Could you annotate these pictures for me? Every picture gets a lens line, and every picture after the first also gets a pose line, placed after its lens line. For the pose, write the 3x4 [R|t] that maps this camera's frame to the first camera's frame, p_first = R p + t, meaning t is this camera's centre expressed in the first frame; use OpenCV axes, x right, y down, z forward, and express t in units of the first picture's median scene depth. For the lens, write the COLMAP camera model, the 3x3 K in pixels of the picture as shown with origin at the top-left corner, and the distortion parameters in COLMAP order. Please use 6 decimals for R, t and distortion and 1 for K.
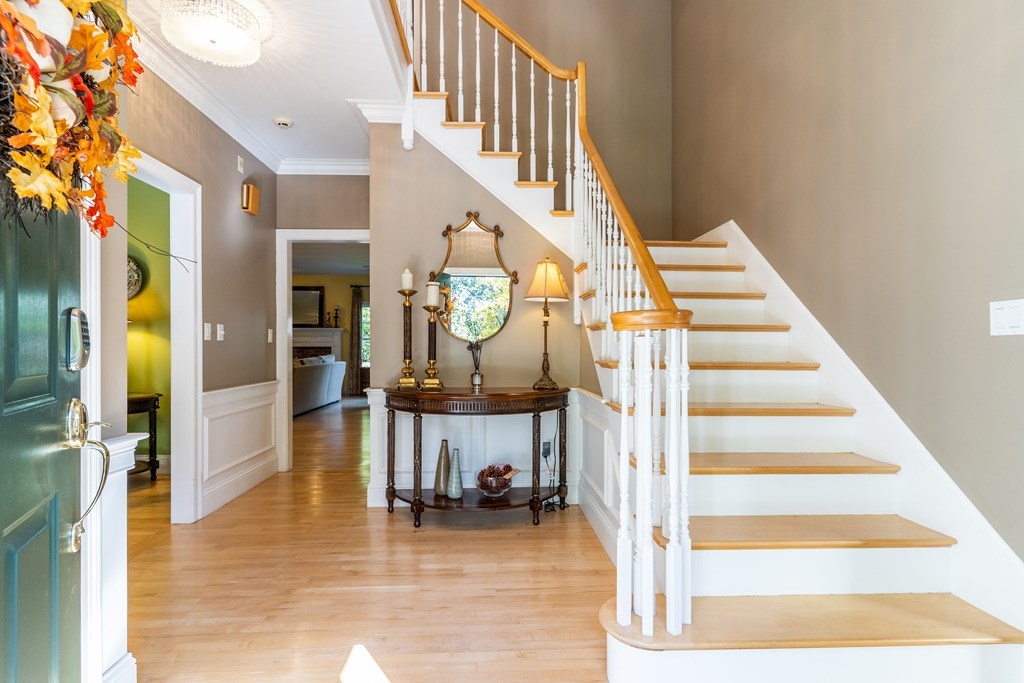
lens RADIAL K [[495.3, 0, 508.3], [0, 495.3, 350.3], [0, 0, 1]] dist [-0.000516, 0.001841]
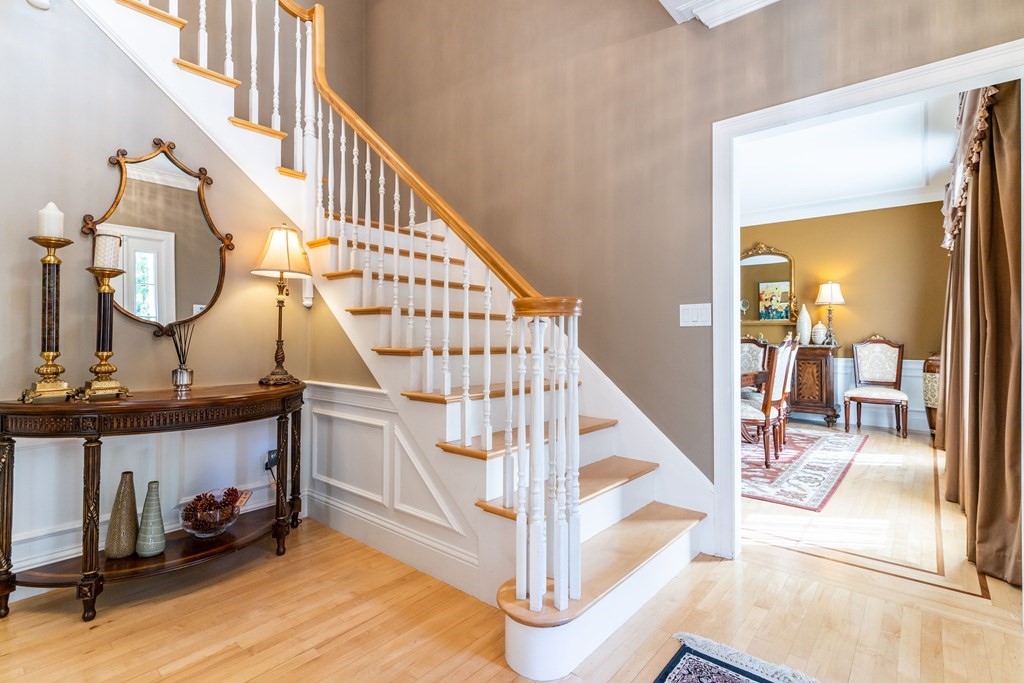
lens RADIAL K [[495.3, 0, 509.5], [0, 495.3, 333.0], [0, 0, 1]] dist [-0.000516, 0.001841]
pose [[0.680574, 0.005656, 0.732657, -0.263877], [0.001368, 0.999959, -0.008990, 0.001737], [-0.732678, 0.007121, 0.680539, 0.172360]]
